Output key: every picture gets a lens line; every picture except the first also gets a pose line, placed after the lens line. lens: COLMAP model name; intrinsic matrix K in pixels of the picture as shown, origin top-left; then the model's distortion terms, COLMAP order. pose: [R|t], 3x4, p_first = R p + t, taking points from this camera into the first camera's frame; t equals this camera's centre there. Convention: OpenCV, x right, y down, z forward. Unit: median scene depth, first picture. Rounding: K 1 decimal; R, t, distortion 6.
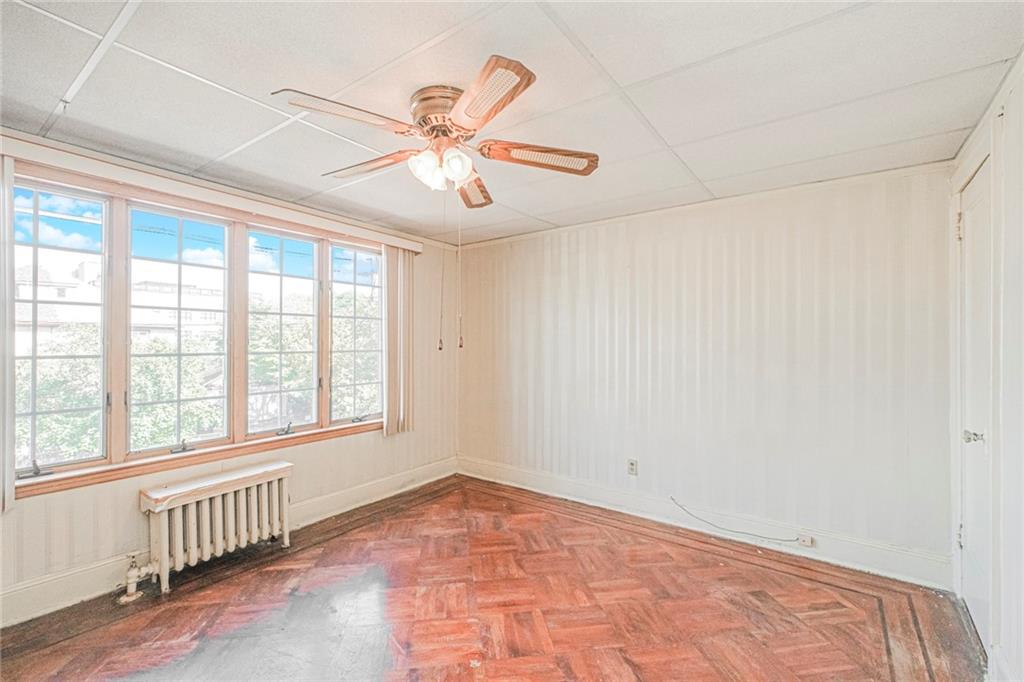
lens RADIAL K [[441.5, 0, 513.4], [0, 441.5, 339.5], [0, 0, 1]] dist [-0.000266, -0.000347]
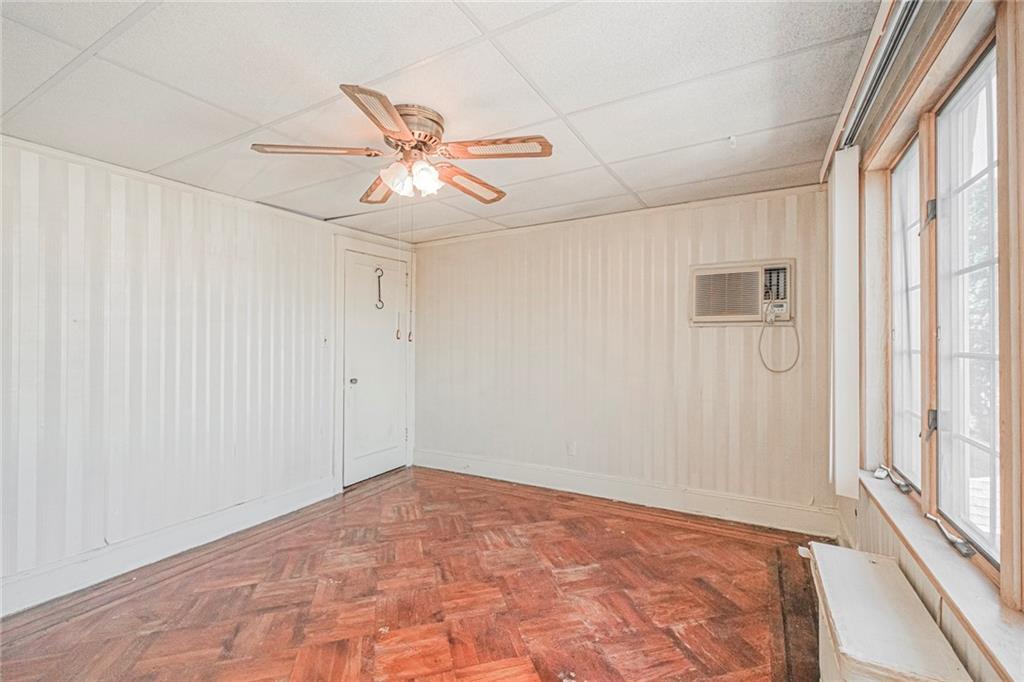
lens RADIAL K [[441.5, 0, 511.5], [0, 441.5, 341.2], [0, 0, 1]] dist [-0.000266, -0.000347]
pose [[-0.993142, 0.001074, -0.116906, -0.181015], [0.001676, 0.999986, -0.005050, 0.019636], [0.116899, -0.005211, -0.993130, 1.410019]]
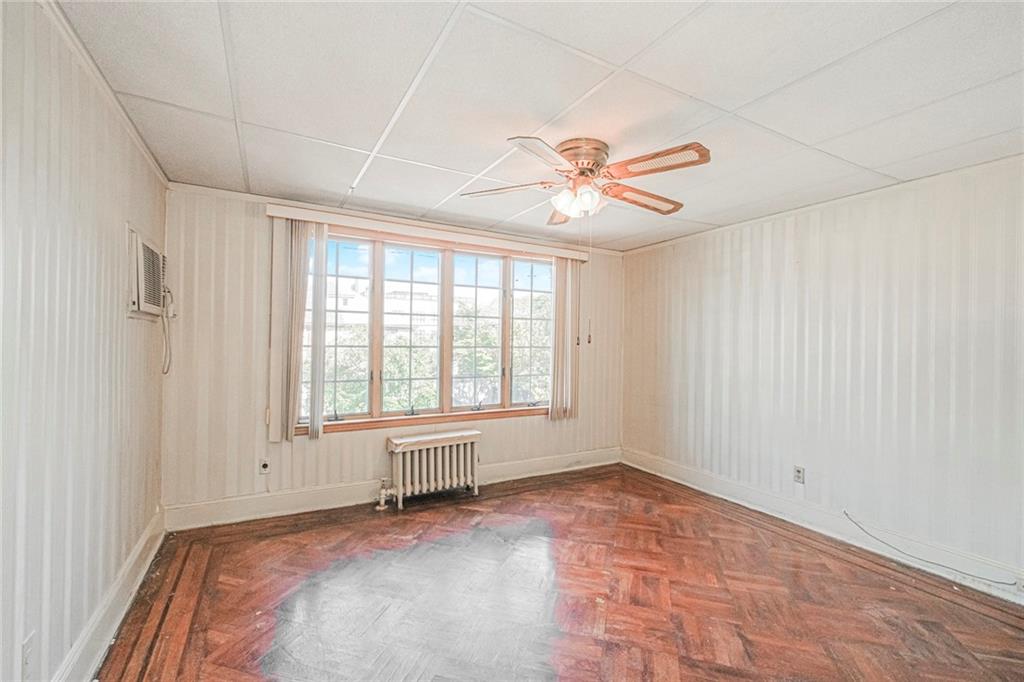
lens RADIAL K [[441.5, 0, 513.0], [0, 441.5, 339.5], [0, 0, 1]] dist [-0.000266, -0.000347]
pose [[0.907517, 0.010800, -0.419876, 0.134146], [-0.010792, 0.999939, 0.002394, 0.004724], [0.419876, 0.002359, 0.907578, -0.146207]]
